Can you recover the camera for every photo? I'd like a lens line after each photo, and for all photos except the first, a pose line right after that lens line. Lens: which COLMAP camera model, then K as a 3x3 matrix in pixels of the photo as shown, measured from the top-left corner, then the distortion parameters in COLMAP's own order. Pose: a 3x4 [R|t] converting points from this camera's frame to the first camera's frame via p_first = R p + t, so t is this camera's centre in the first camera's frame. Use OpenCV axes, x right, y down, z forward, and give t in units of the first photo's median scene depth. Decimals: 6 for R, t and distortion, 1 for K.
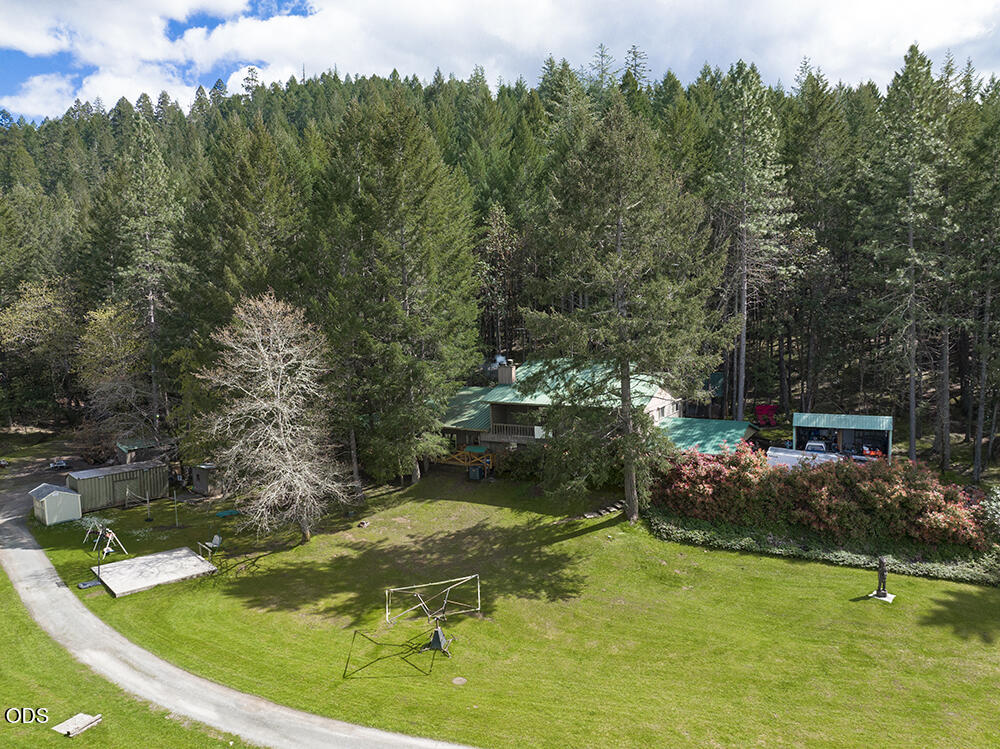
lens RADIAL K [[715.3, 0, 476.1], [0, 715.3, 394.5], [0, 0, 1]] dist [-0.034500, 0.001105]
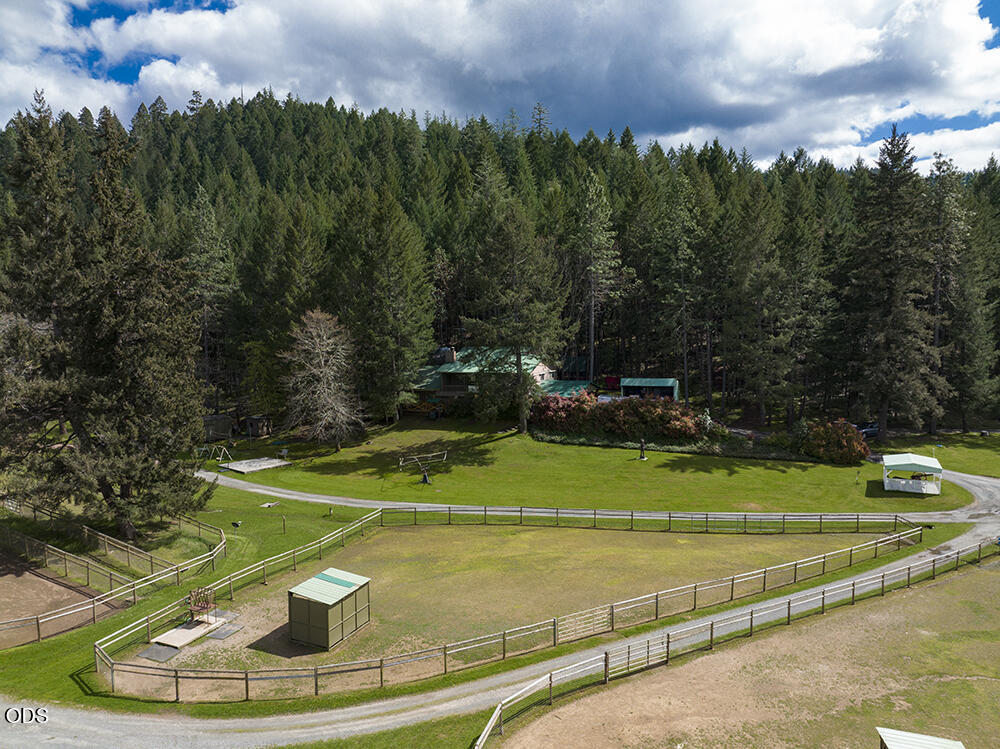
lens RADIAL K [[703.5, 0, 501.7], [0, 703.5, 368.4], [0, 0, 1]] dist [-0.039464, 0.012040]
pose [[0.989391, -0.008441, 0.145033, -0.091415], [0.014195, 0.999151, -0.038687, 0.077787], [-0.144583, 0.040335, 0.988670, -0.746136]]
